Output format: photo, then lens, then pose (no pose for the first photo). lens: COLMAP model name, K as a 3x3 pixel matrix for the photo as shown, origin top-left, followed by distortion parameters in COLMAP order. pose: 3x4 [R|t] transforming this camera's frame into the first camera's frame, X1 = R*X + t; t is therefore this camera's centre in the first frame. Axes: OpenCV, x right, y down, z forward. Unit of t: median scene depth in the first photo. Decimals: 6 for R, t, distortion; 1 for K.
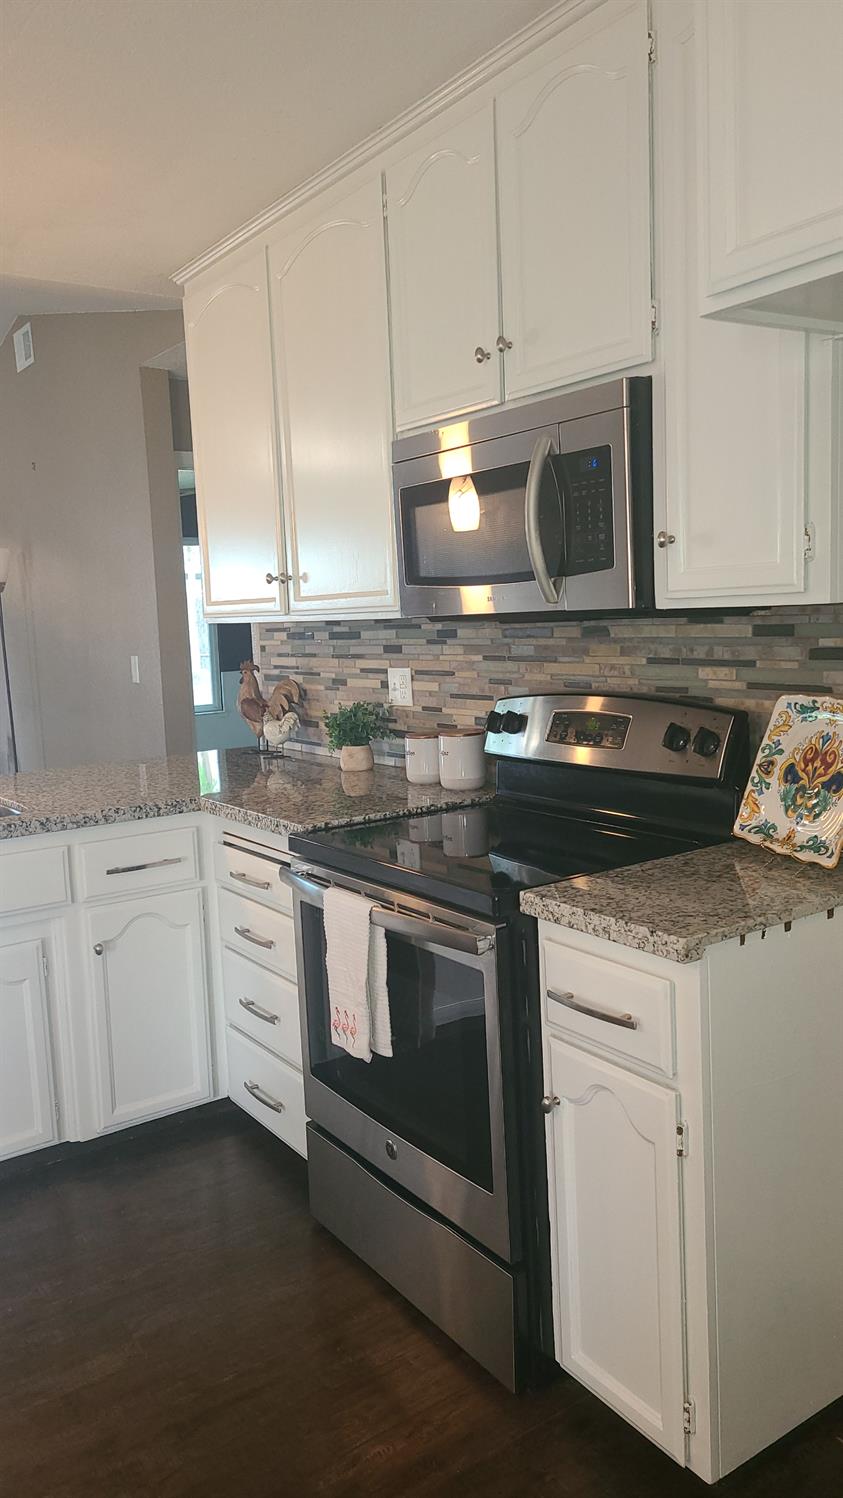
lens RADIAL K [[1117.8, 0, 421.5], [0, 1117.8, 749.0], [0, 0, 1]] dist [0.062800, -0.062393]
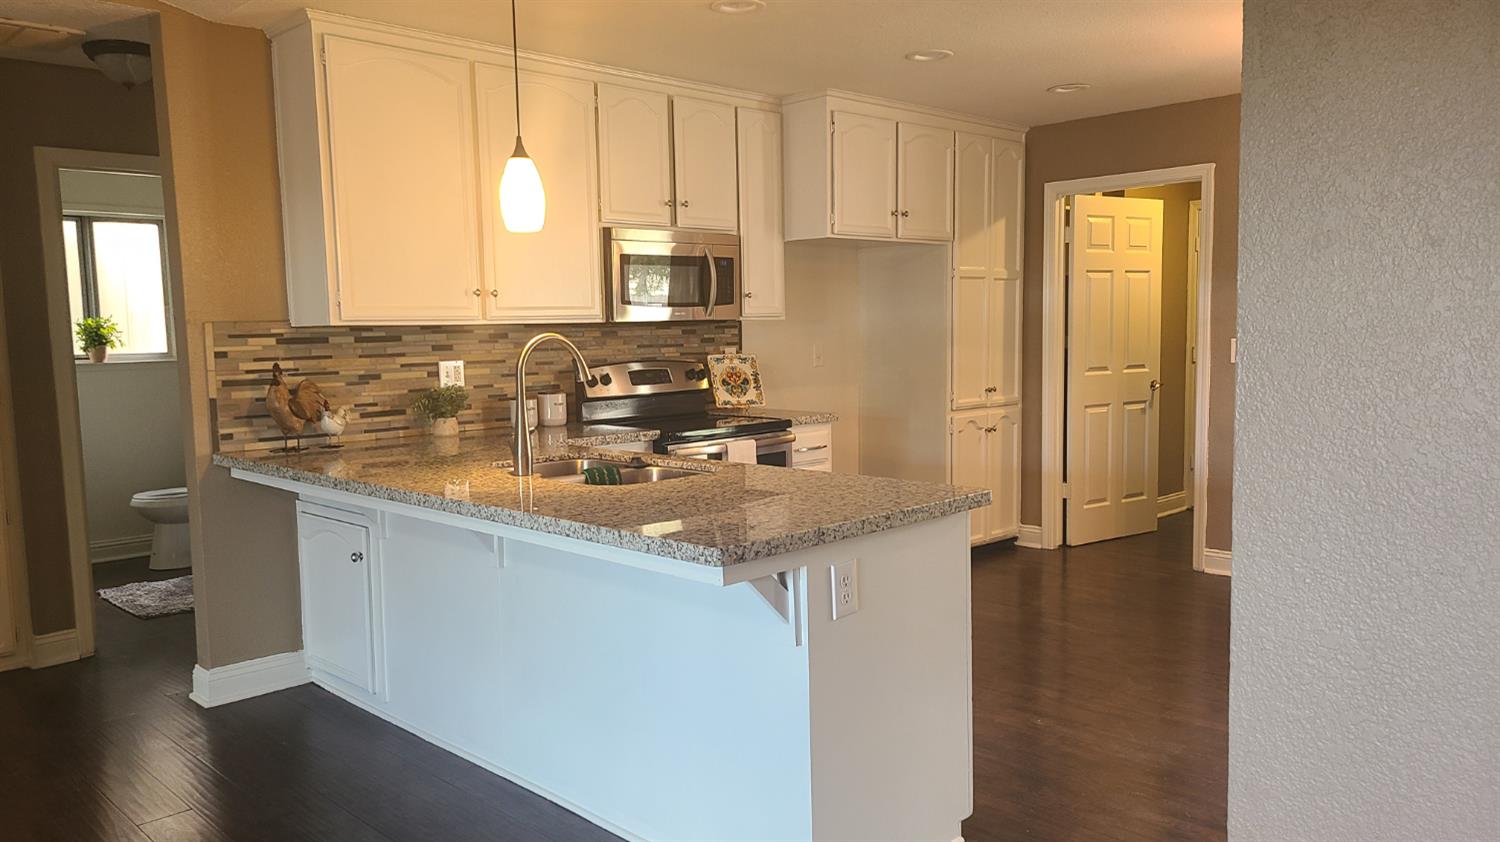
lens RADIAL K [[1119.3, 0, 750.0], [0, 1119.3, 421.0], [0, 0, 1]] dist [0.062800, -0.062393]
pose [[-0.178711, -0.044046, 0.982915, -1.464997], [0.143358, 0.987171, 0.070301, -0.042399], [-0.973402, 0.153472, -0.170104, 0.873116]]
